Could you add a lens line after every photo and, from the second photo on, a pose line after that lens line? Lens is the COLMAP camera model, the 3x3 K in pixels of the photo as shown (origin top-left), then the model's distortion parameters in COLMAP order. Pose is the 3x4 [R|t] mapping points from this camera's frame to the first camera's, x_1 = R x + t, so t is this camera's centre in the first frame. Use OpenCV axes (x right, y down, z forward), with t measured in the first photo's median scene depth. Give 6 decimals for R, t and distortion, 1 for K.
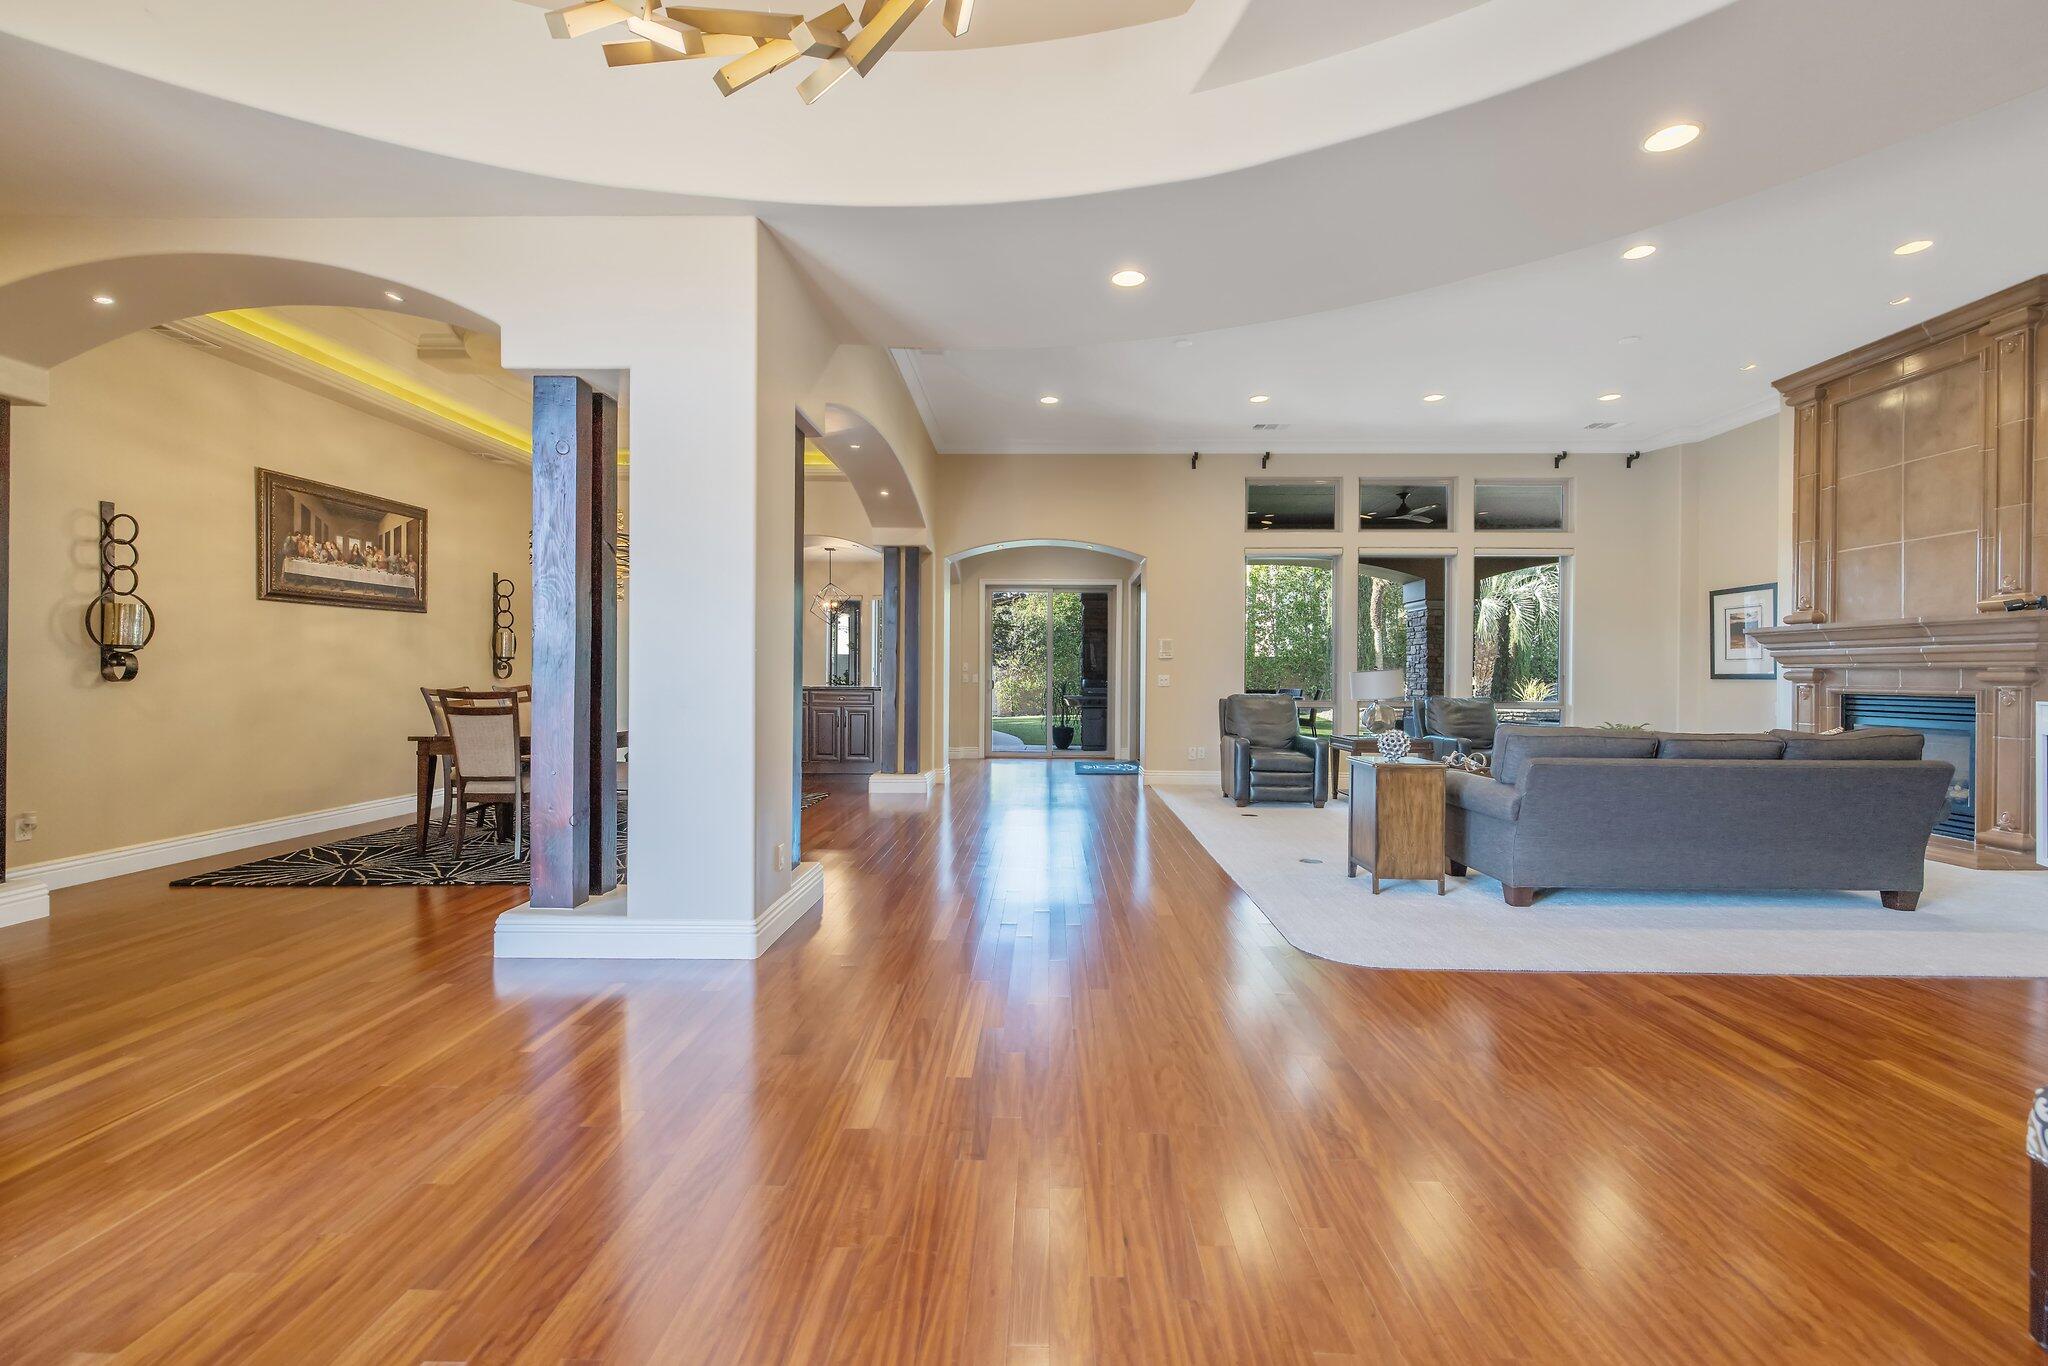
lens RADIAL K [[907.9, 0, 1030.3], [0, 907.9, 675.7], [0, 0, 1]] dist [0.025408, 0.000320]
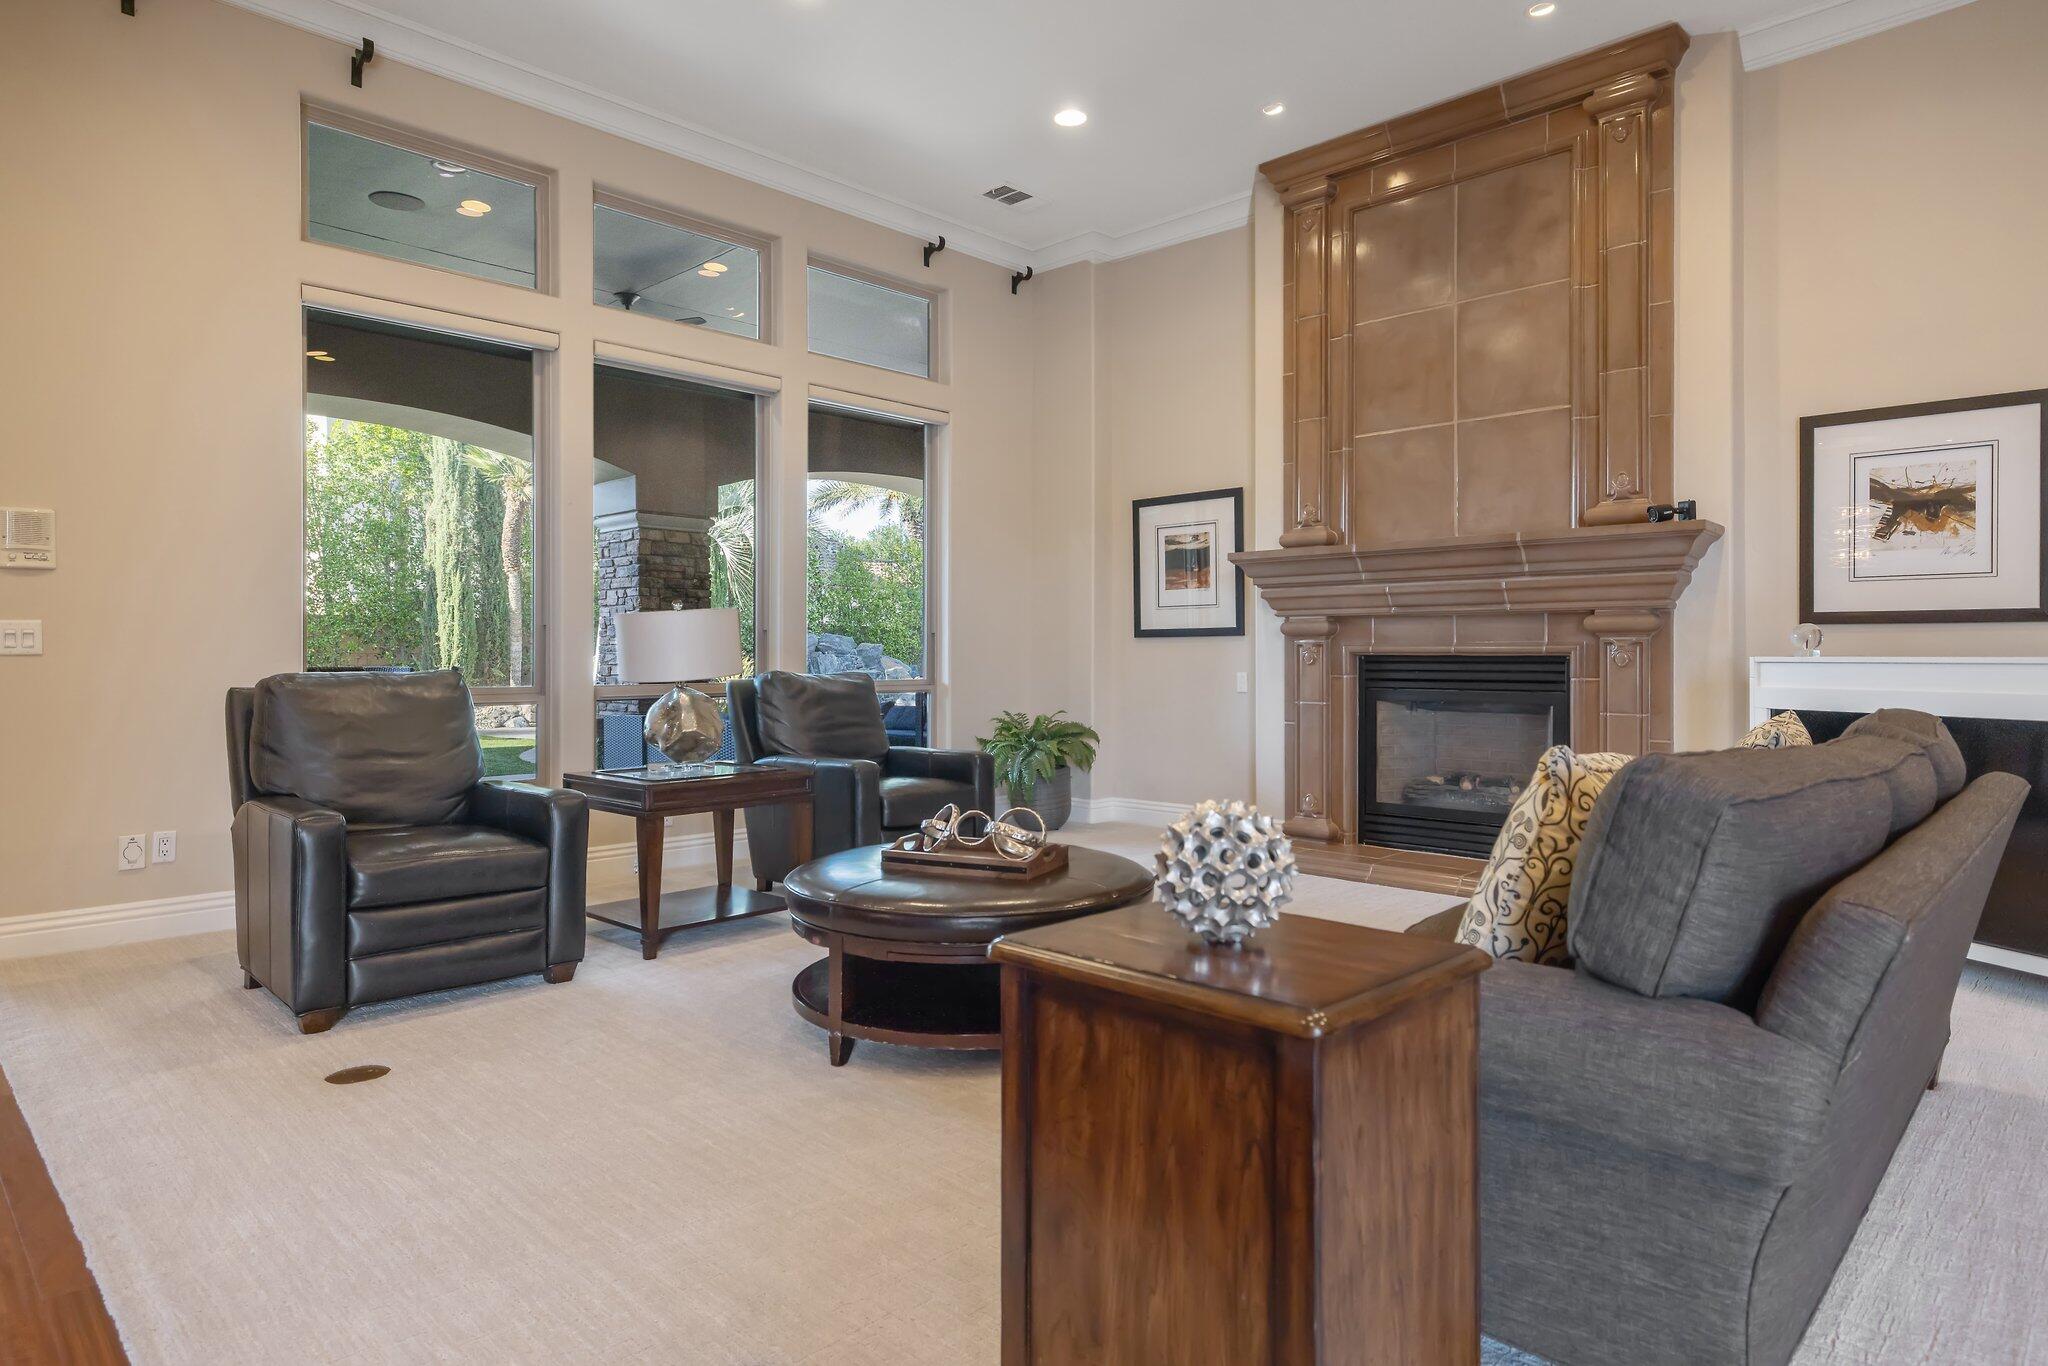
lens RADIAL K [[1158.7, 0, 1031.0], [0, 1158.7, 660.5], [0, 0, 1]] dist [0.003486, 0.000661]
pose [[0.681064, -0.008198, 0.732178, 0.107829], [0.003960, 0.999964, 0.007512, 0.014585], [-0.732213, -0.002217, 0.681072, 0.549267]]
